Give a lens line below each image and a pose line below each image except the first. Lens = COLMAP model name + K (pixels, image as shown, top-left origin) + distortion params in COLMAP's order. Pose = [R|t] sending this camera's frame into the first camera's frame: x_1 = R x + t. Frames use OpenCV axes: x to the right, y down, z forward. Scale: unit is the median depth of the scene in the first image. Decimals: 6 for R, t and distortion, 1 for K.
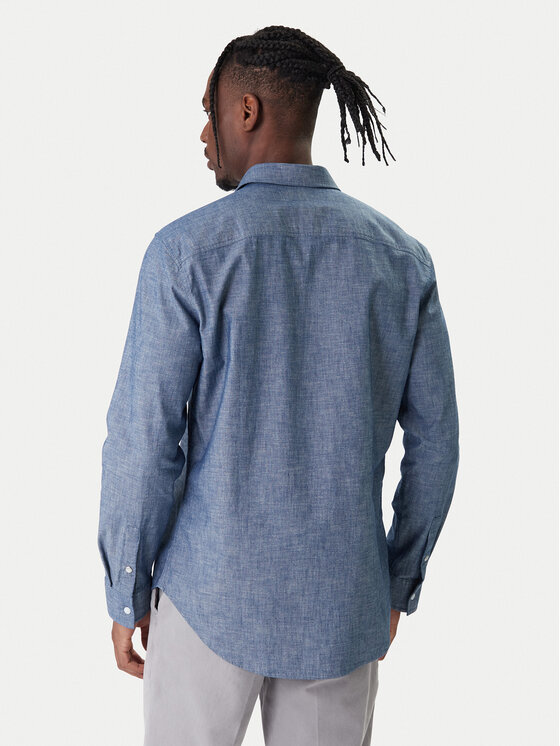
lens RADIAL K [[884.3, 0, 281.7], [0, 884.3, 374.1], [0, 0, 1]] dist [-0.070684, 0.000000]
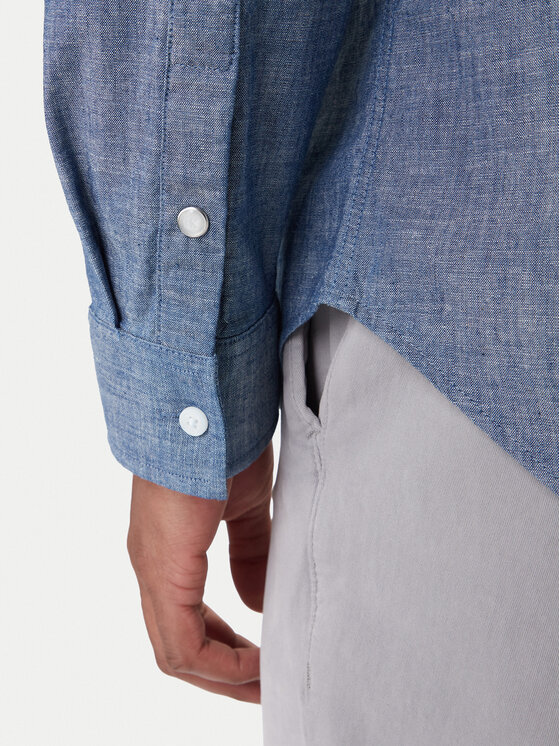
lens RADIAL K [[884.3, 0, 277.8], [0, 884.3, 371.9], [0, 0, 1]] dist [-0.070684, 0.000000]
pose [[0.997854, -0.065337, 0.004344, -0.154896], [0.065209, 0.997557, 0.025068, 0.253437], [-0.005971, -0.024731, 0.999676, 0.772955]]
